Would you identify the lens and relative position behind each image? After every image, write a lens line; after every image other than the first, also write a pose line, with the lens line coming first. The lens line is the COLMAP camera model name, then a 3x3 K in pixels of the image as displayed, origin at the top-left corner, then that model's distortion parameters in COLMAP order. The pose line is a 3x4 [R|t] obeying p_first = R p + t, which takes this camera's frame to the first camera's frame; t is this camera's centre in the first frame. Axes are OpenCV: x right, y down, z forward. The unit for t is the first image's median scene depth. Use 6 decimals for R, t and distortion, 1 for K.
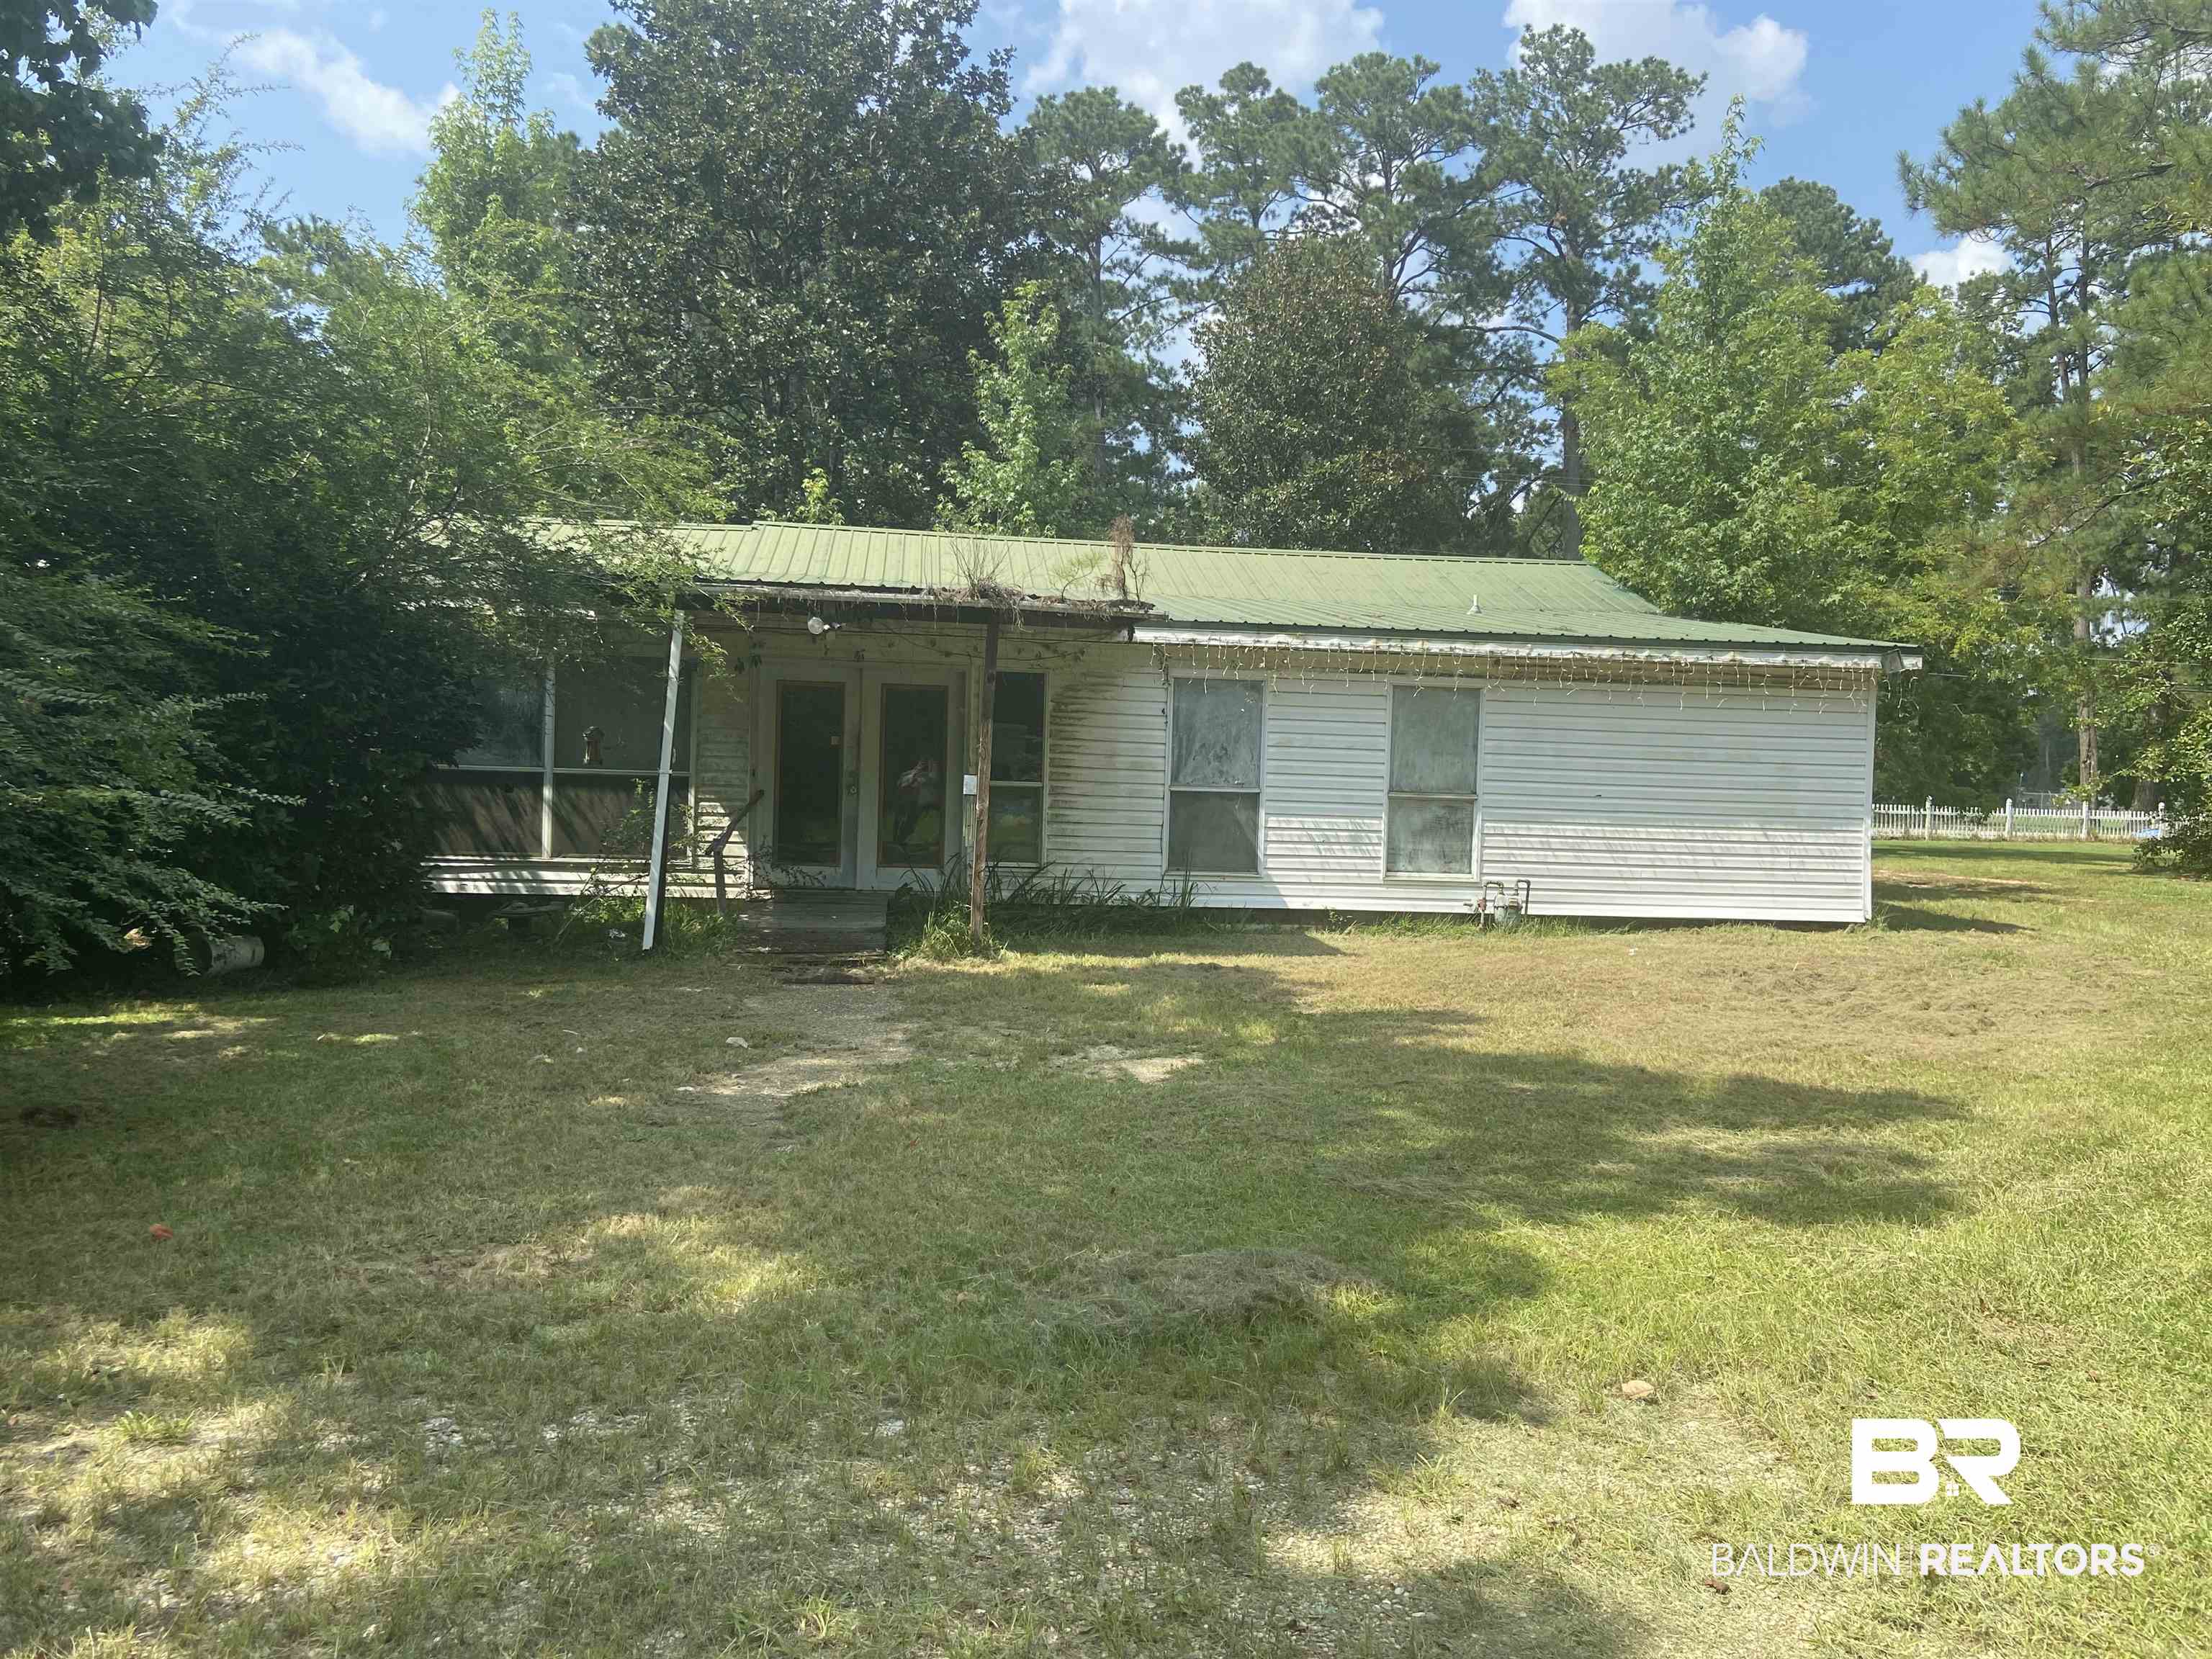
lens RADIAL K [[1681.1, 0, 1104.5], [0, 1681.1, 833.9], [0, 0, 1]] dist [0.055696, 0.001848]
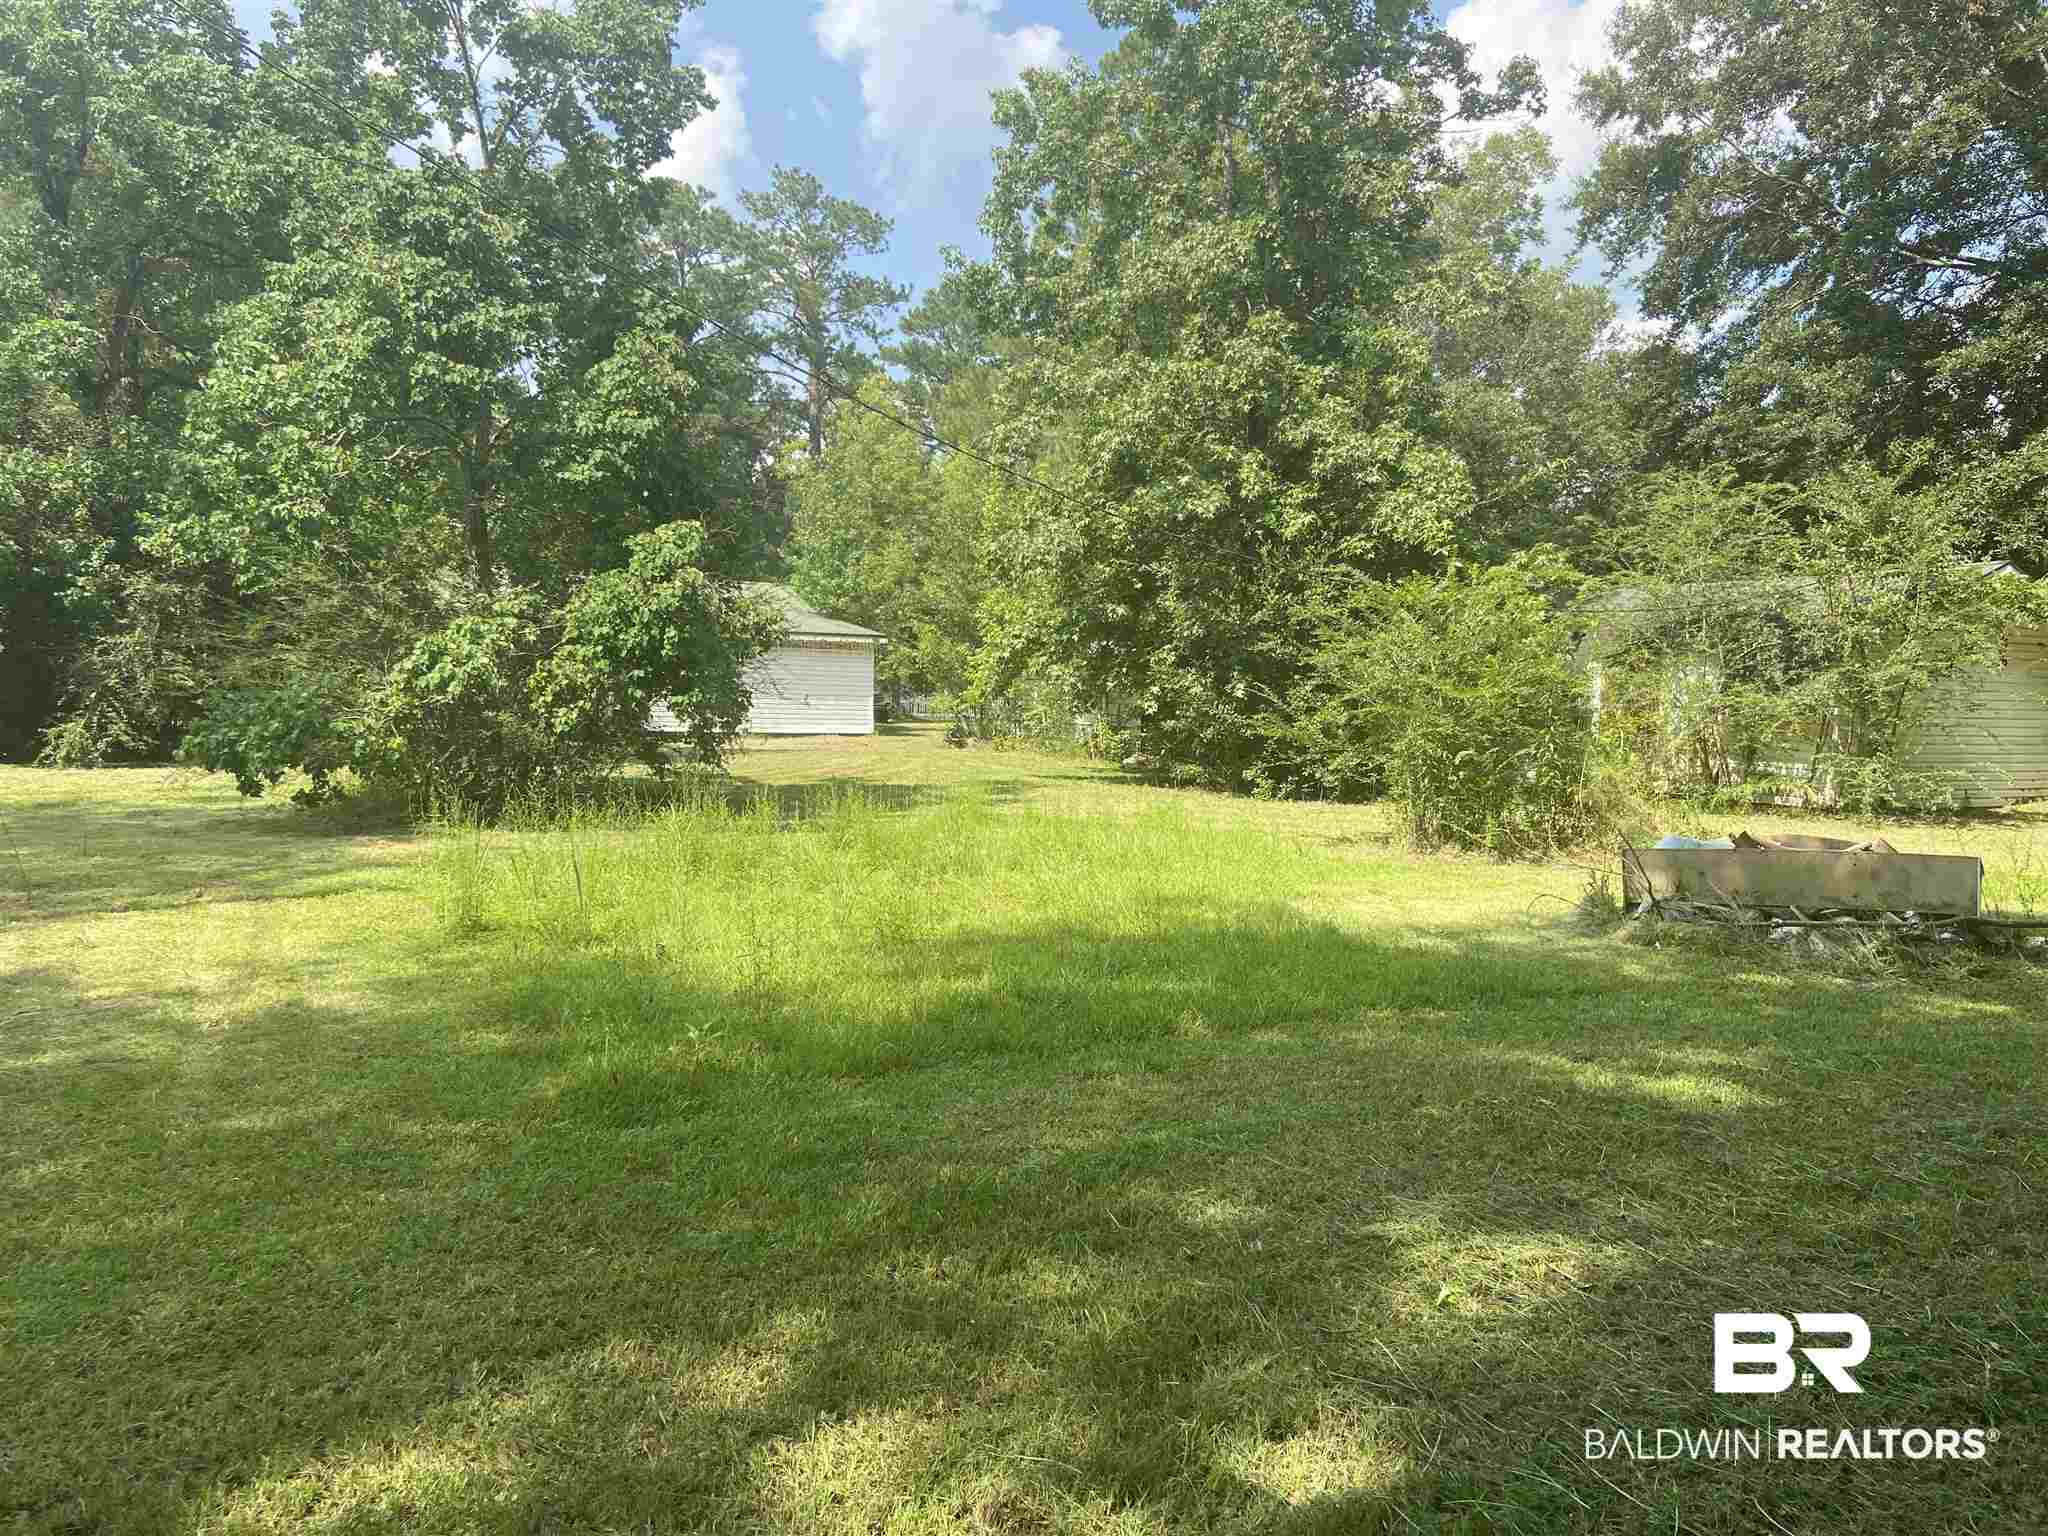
lens RADIAL K [[1556.5, 0, 1023.9], [0, 1556.5, 767.3], [0, 0, 1]] dist [0.055696, 0.001848]
pose [[0.930089, -0.027446, 0.366309, -0.058257], [0.022156, 0.999581, 0.018638, 0.013932], [-0.366667, -0.009219, 0.930307, -0.321398]]
